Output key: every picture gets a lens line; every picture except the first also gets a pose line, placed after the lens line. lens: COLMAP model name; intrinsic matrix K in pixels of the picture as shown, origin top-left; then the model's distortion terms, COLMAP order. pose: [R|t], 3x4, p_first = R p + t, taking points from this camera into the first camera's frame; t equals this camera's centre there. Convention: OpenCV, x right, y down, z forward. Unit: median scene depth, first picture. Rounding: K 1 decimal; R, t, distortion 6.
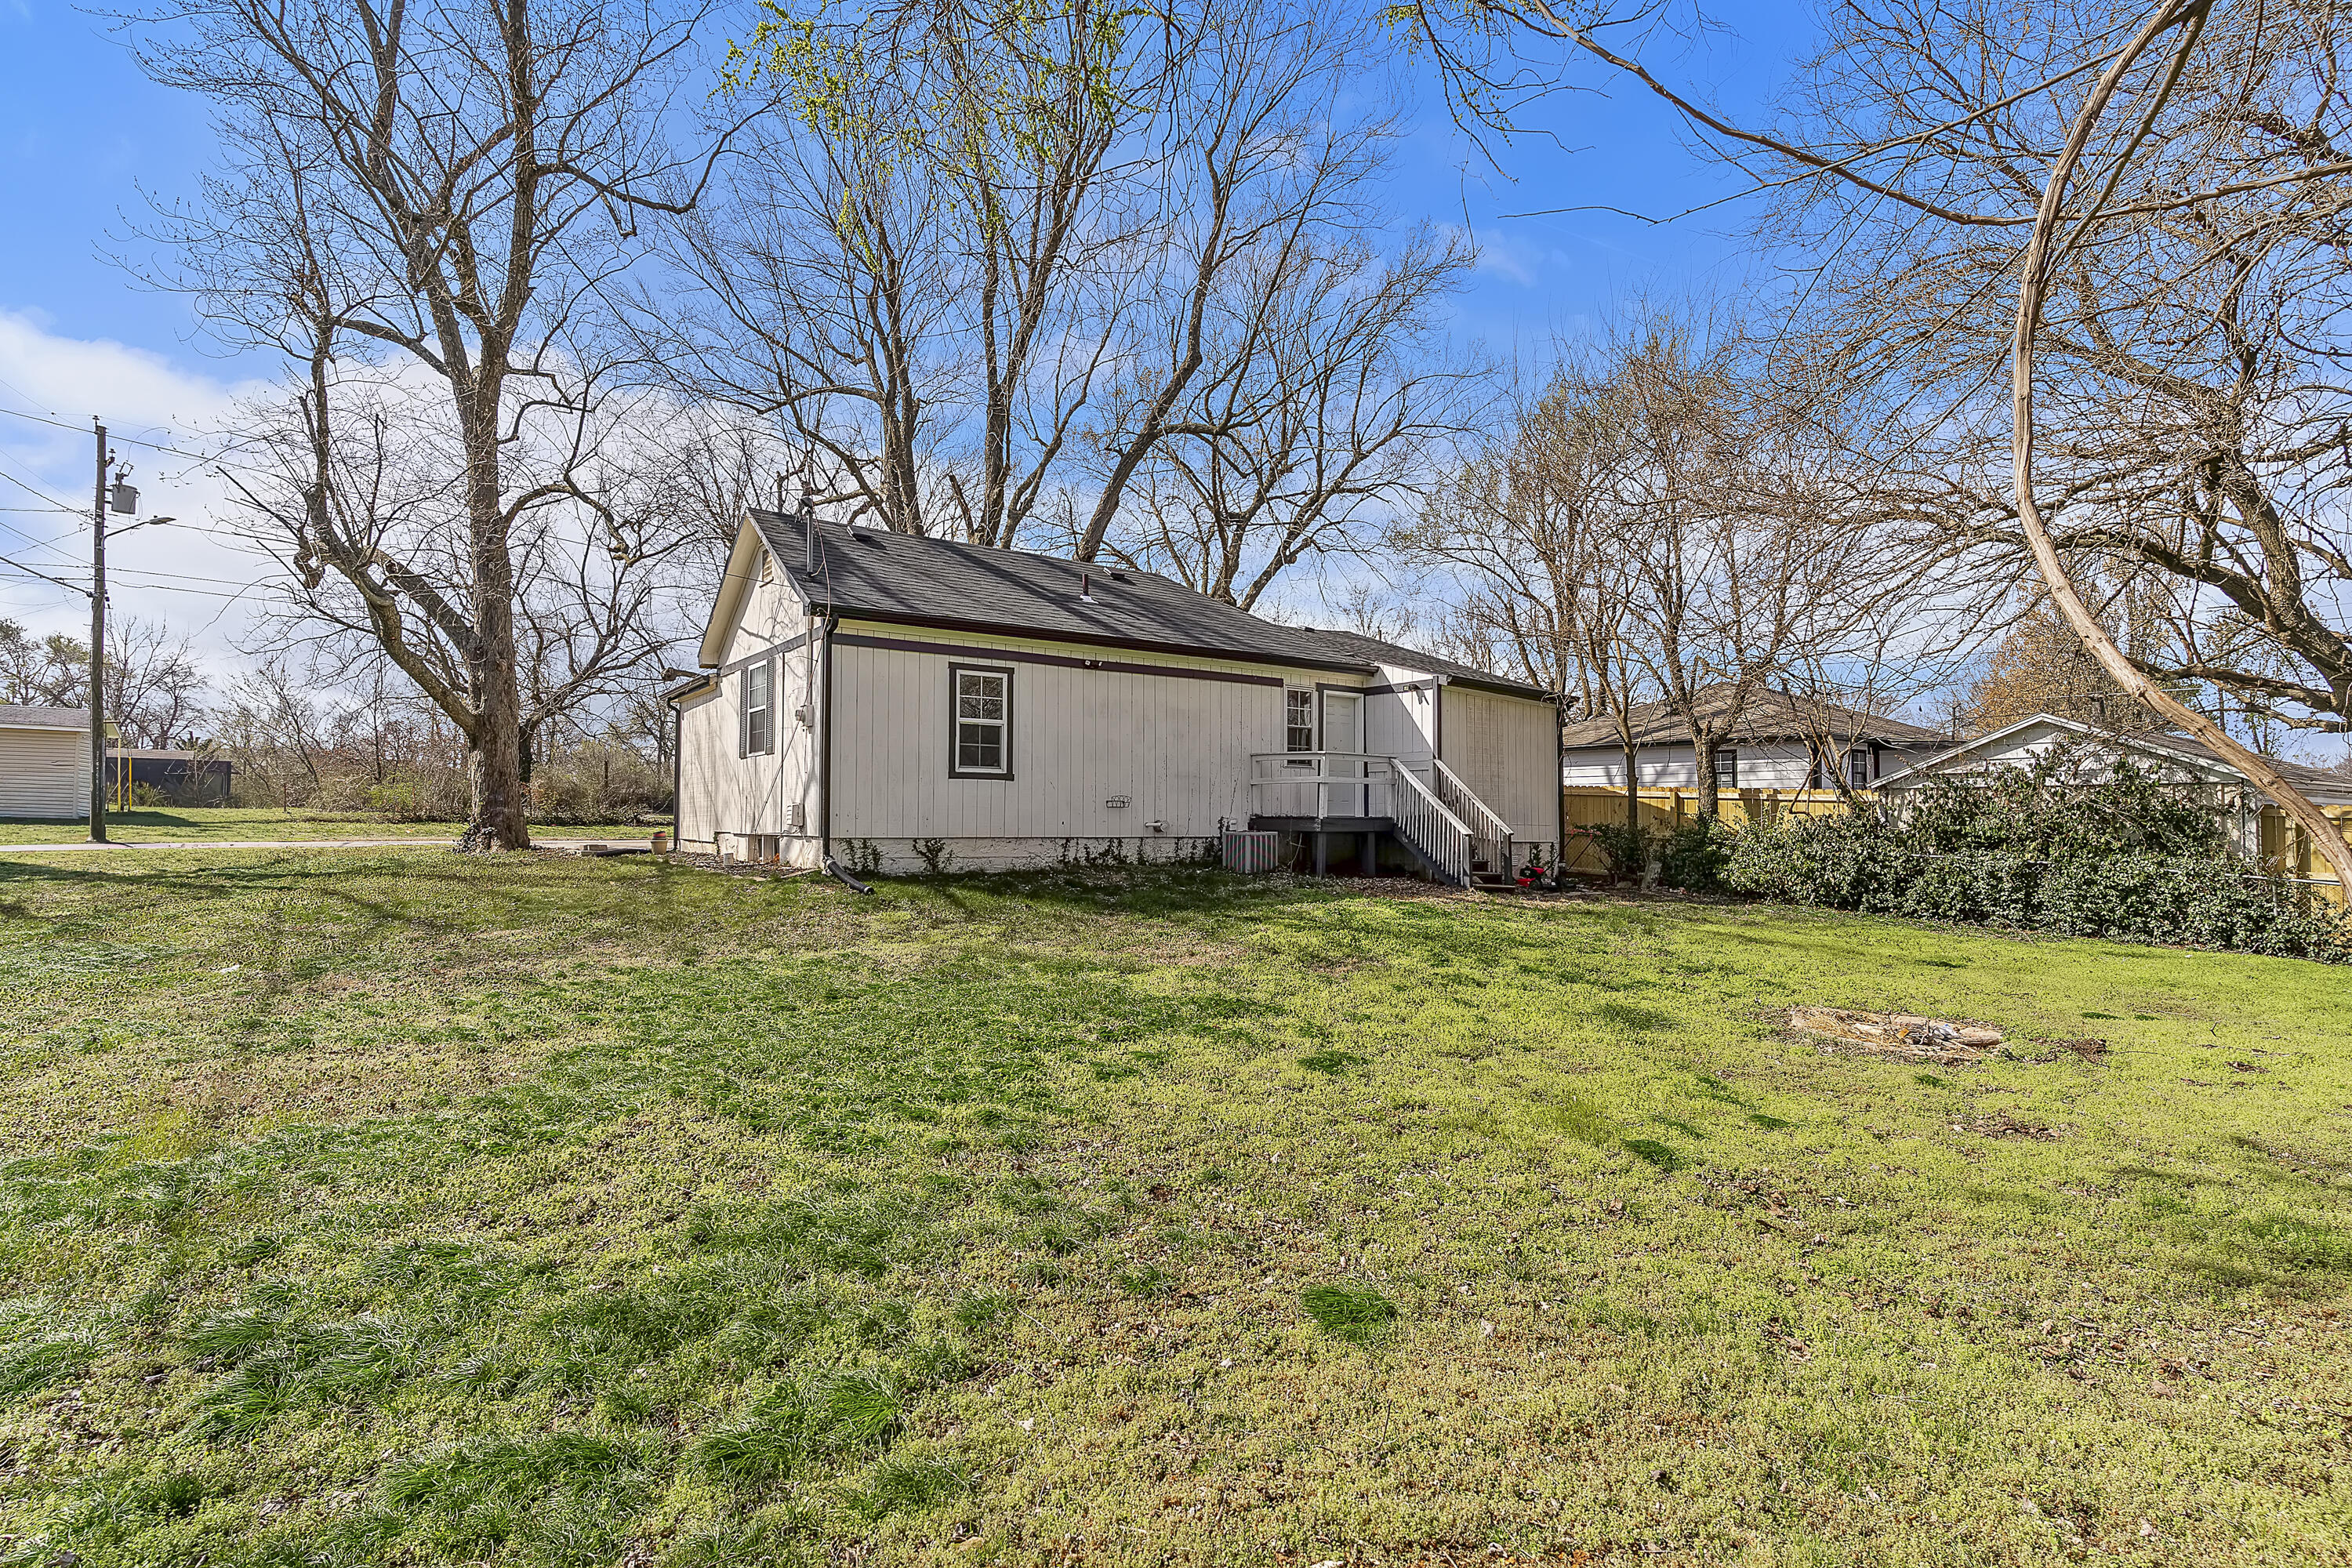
lens RADIAL K [[1162.0, 0, 1176.0], [0, 1162.0, 784.0], [0, 0, 1]] dist [0.002489, 0.000518]
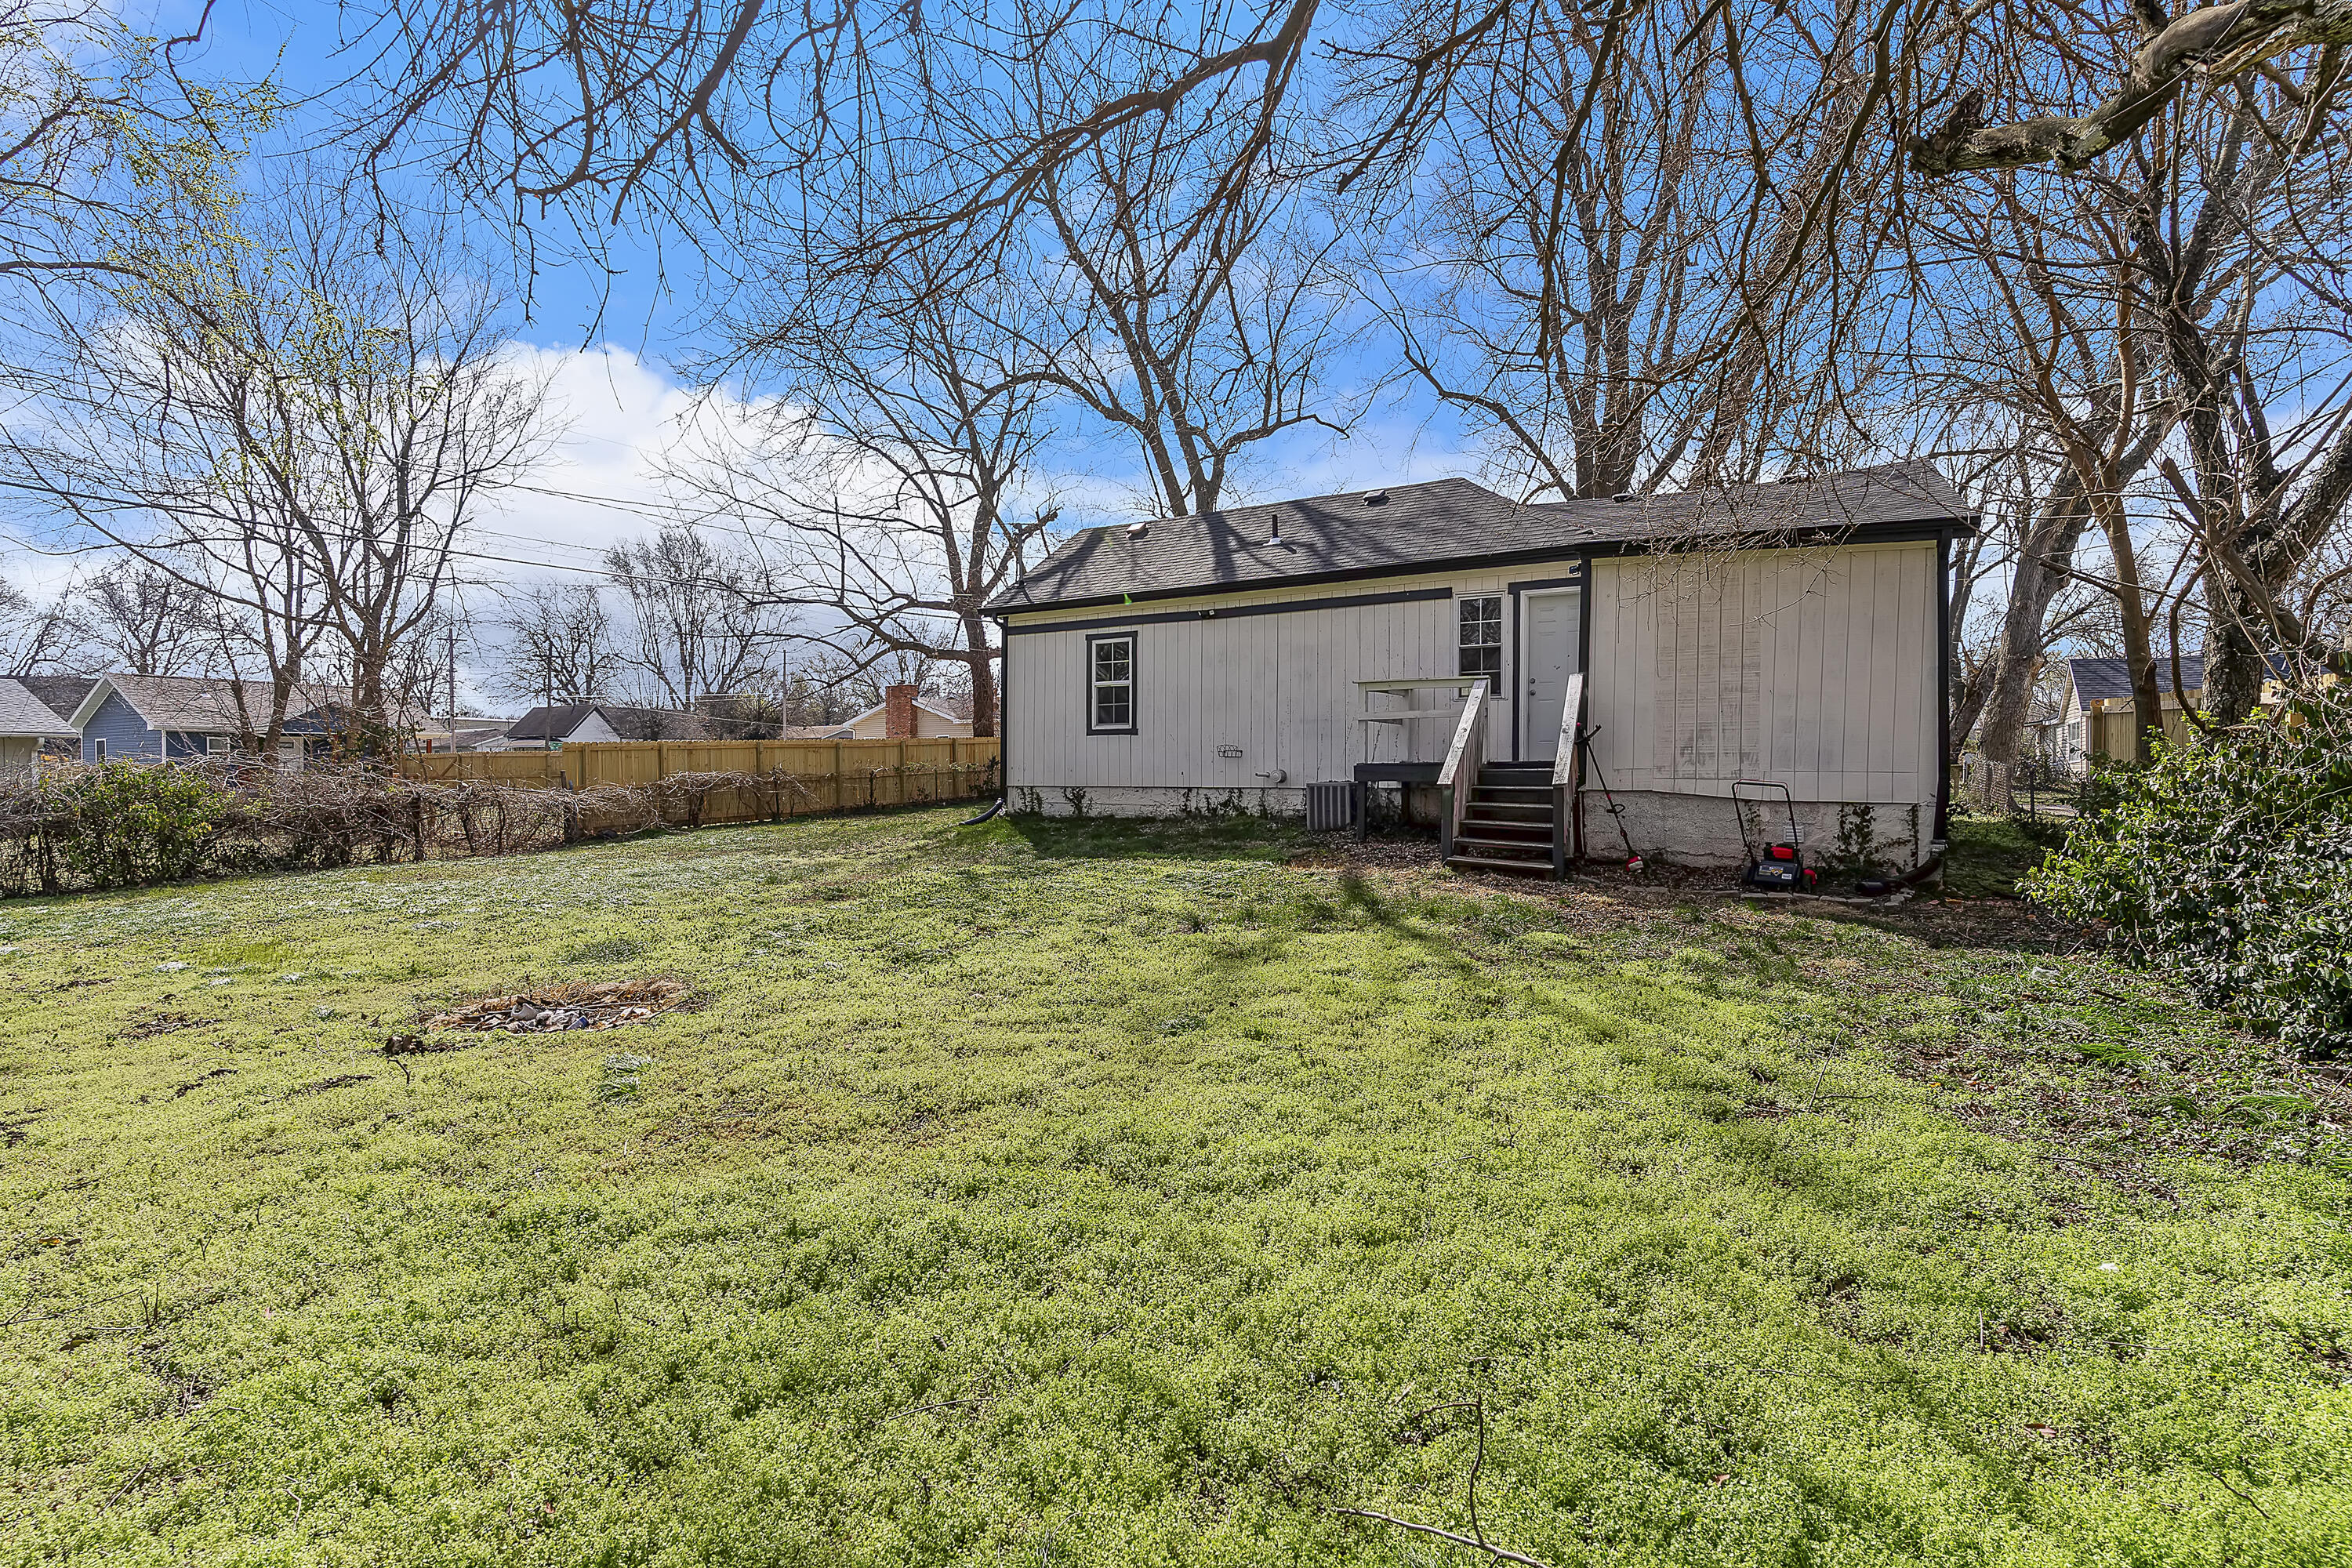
lens RADIAL K [[1162.0, 0, 1176.0], [0, 1162.0, 784.0], [0, 0, 1]] dist [0.002489, 0.000518]
pose [[0.363633, 0.000298, -0.931542, 0.852129], [0.031517, 0.999423, 0.012623, 0.029441], [0.931009, -0.033950, 0.363414, 0.610285]]
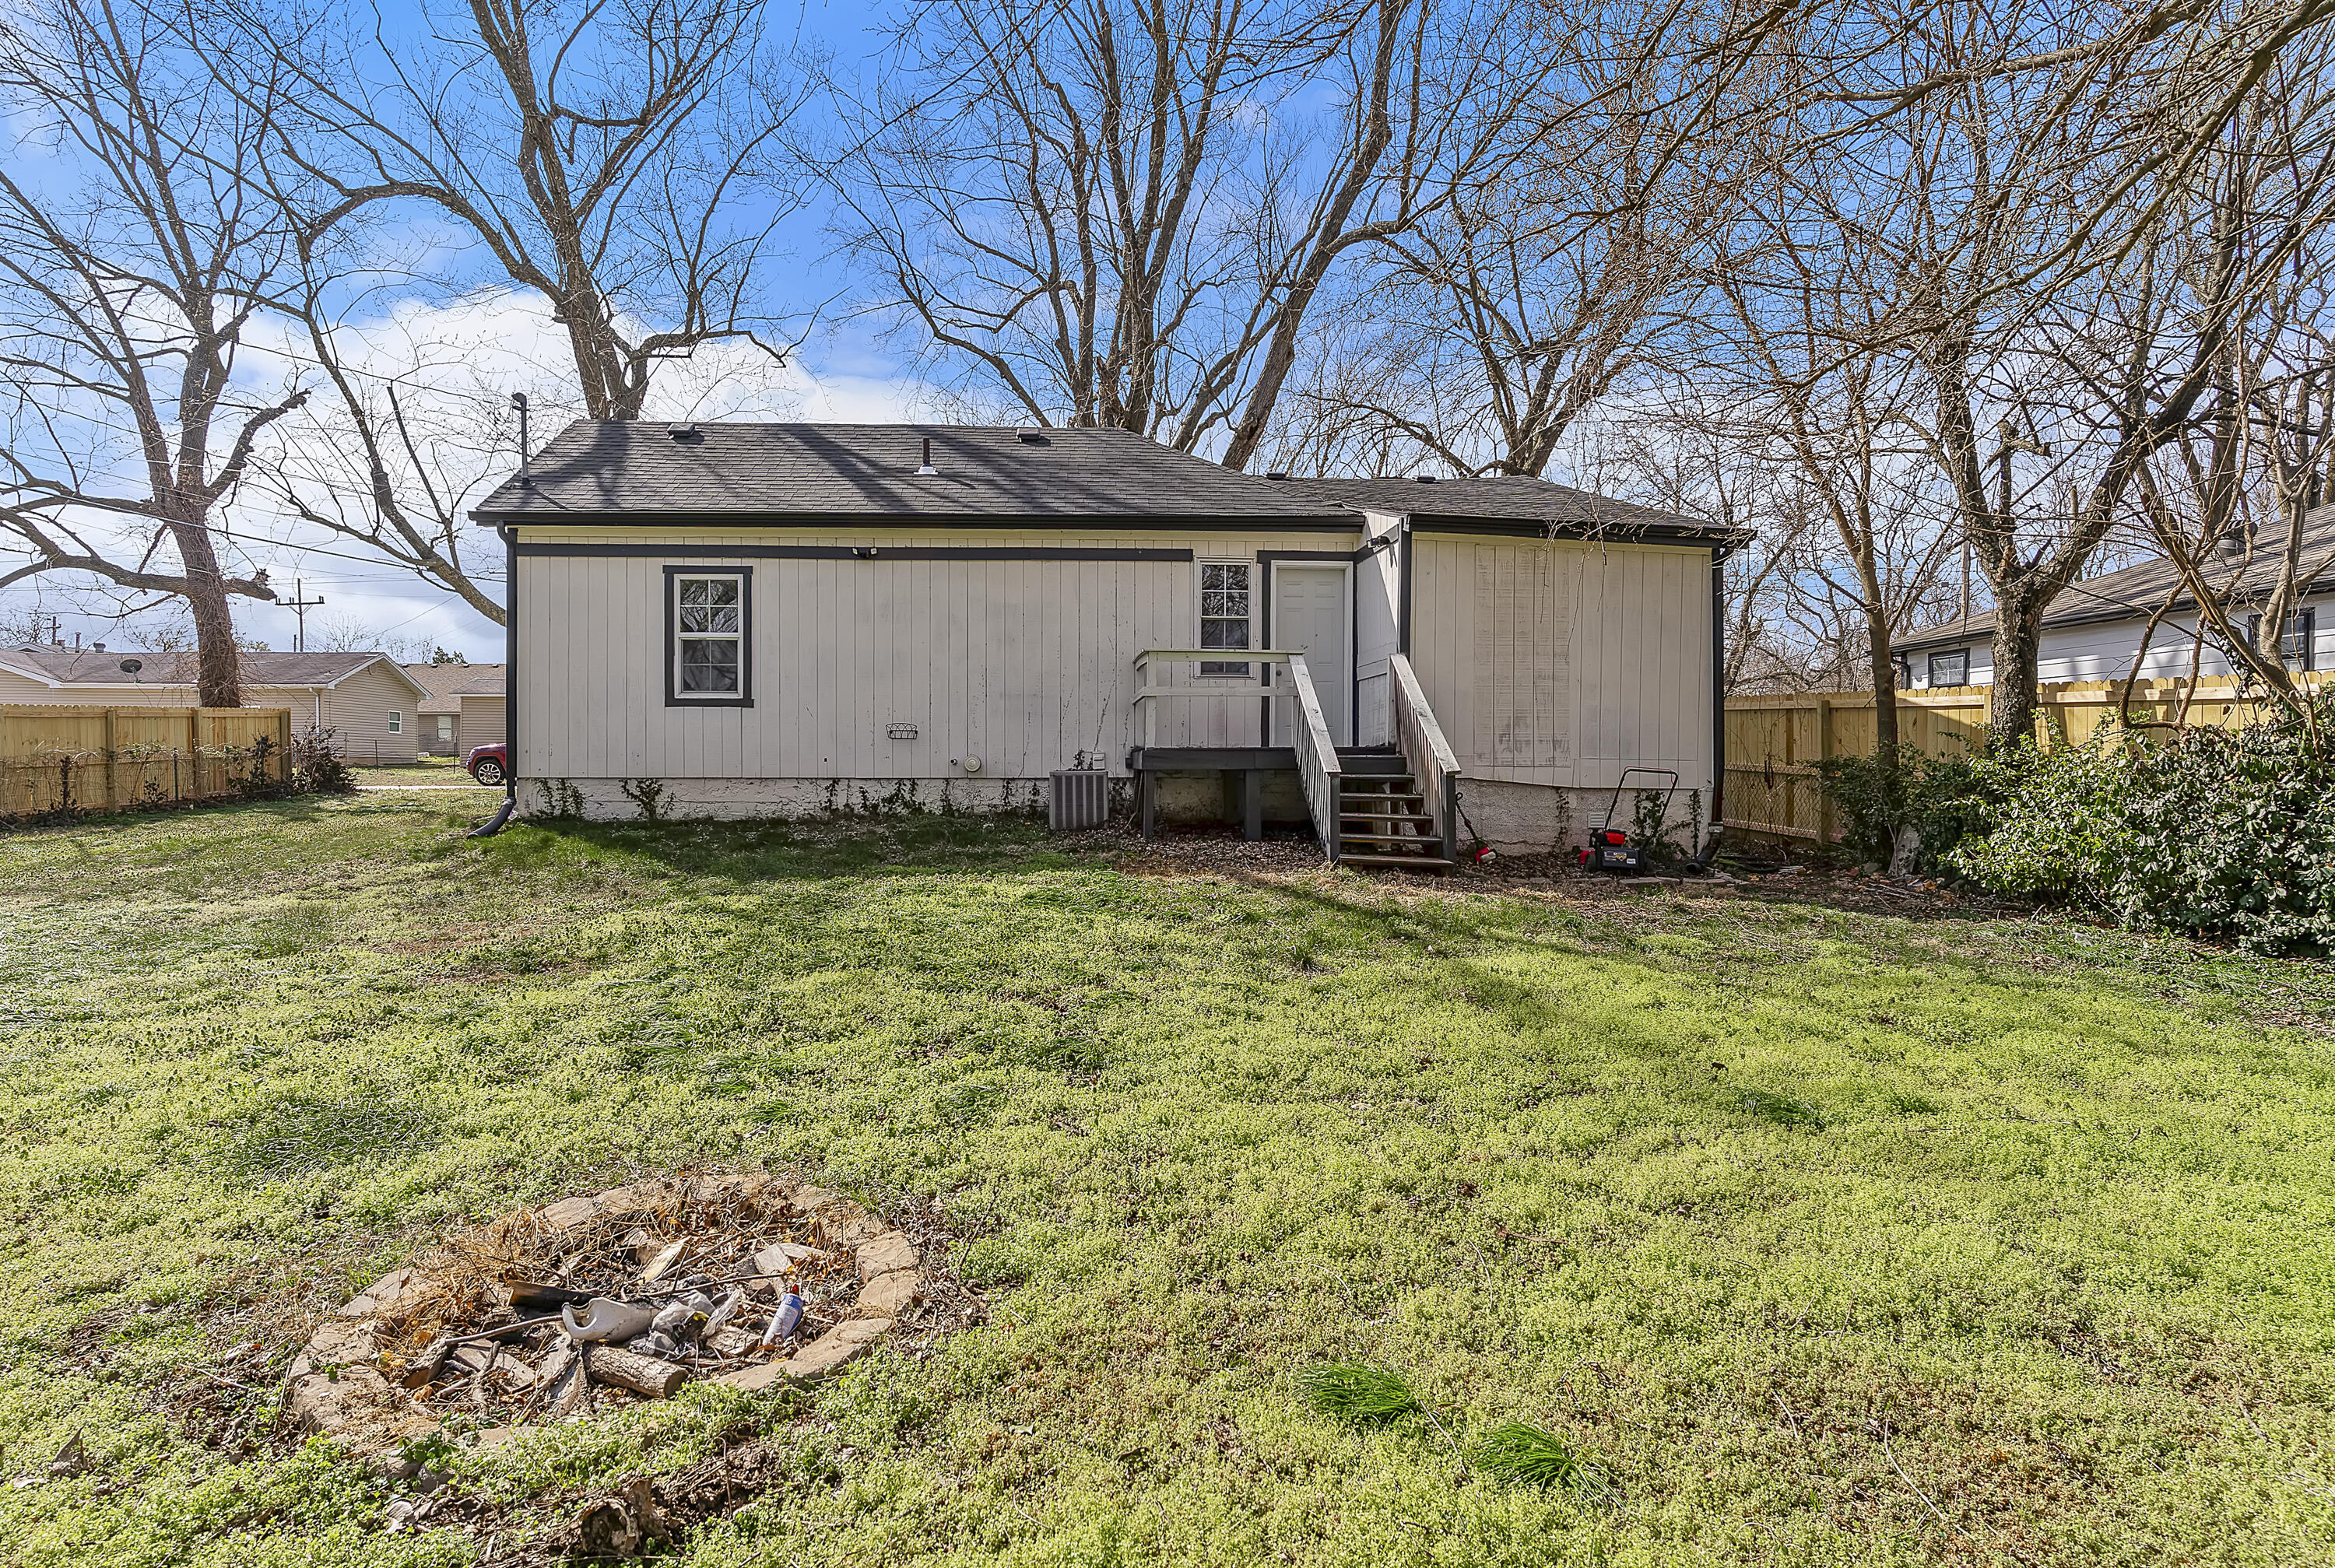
lens RADIAL K [[1215.8, 0, 1134.4], [0, 1215.8, 789.0], [0, 0, 1]] dist [0.001735, -0.000787]
pose [[0.830491, 0.004001, -0.557018, 0.526184], [0.021520, 0.998997, 0.039262, 0.025206], [0.556617, -0.044593, 0.829572, 0.428100]]
